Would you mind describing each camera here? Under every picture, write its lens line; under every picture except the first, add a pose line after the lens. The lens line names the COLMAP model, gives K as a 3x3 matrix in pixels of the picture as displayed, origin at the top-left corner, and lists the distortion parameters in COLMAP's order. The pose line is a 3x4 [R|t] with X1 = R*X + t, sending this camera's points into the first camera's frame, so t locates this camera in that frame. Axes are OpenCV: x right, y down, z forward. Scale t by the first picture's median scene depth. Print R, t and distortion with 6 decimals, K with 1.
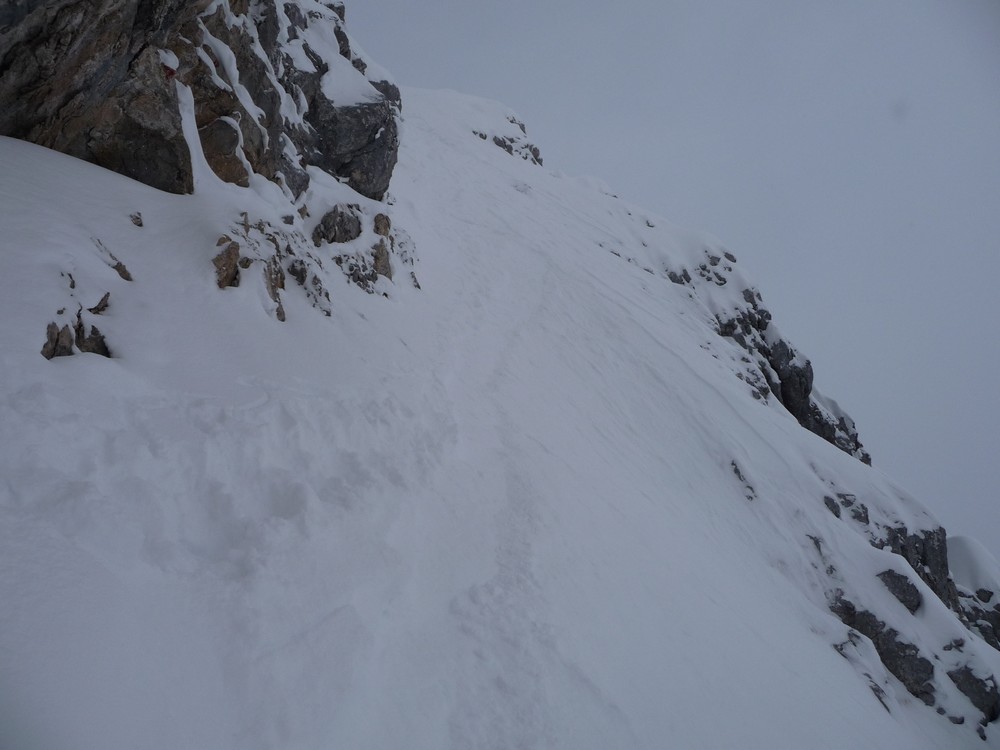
lens RADIAL K [[811.7, 0, 502.4], [0, 811.7, 371.4], [0, 0, 1]] dist [-0.021905, -0.004513]
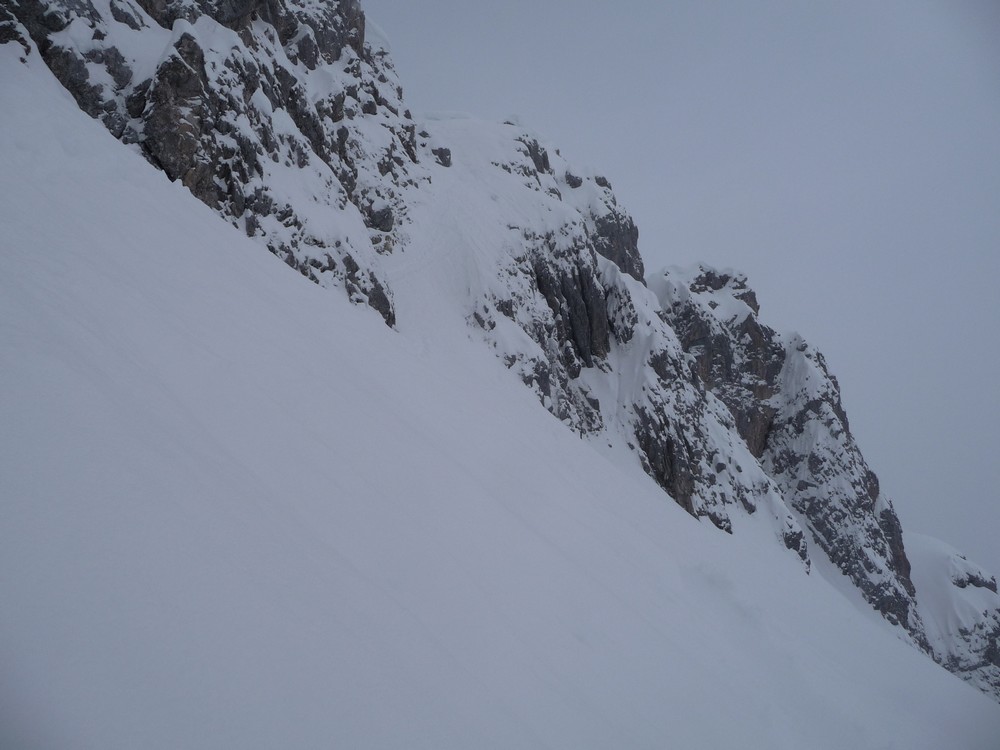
lens RADIAL K [[811.7, 0, 501.9], [0, 811.7, 375.0], [0, 0, 1]] dist [-0.021905, -0.004513]
pose [[0.968897, -0.037745, -0.244568, 1.469073], [0.055778, 0.996177, 0.067229, 0.288280], [0.241095, -0.078780, 0.967299, -3.081434]]
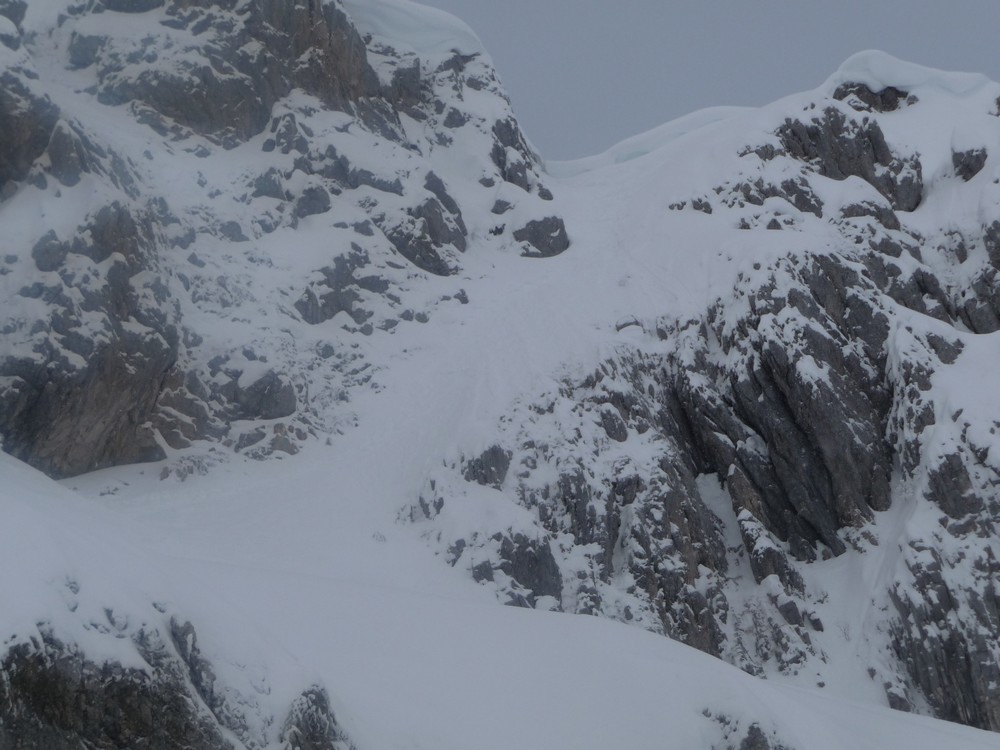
lens RADIAL K [[3306.5, 0, 500.1], [0, 3306.5, 373.9], [0, 0, 1]] dist [0.545563, 0.000000]
pose [[0.710042, -0.423368, -0.562672, 5.407786], [0.325992, 0.905918, -0.270262, 2.314159], [0.624155, 0.008471, 0.781255, -5.654123]]
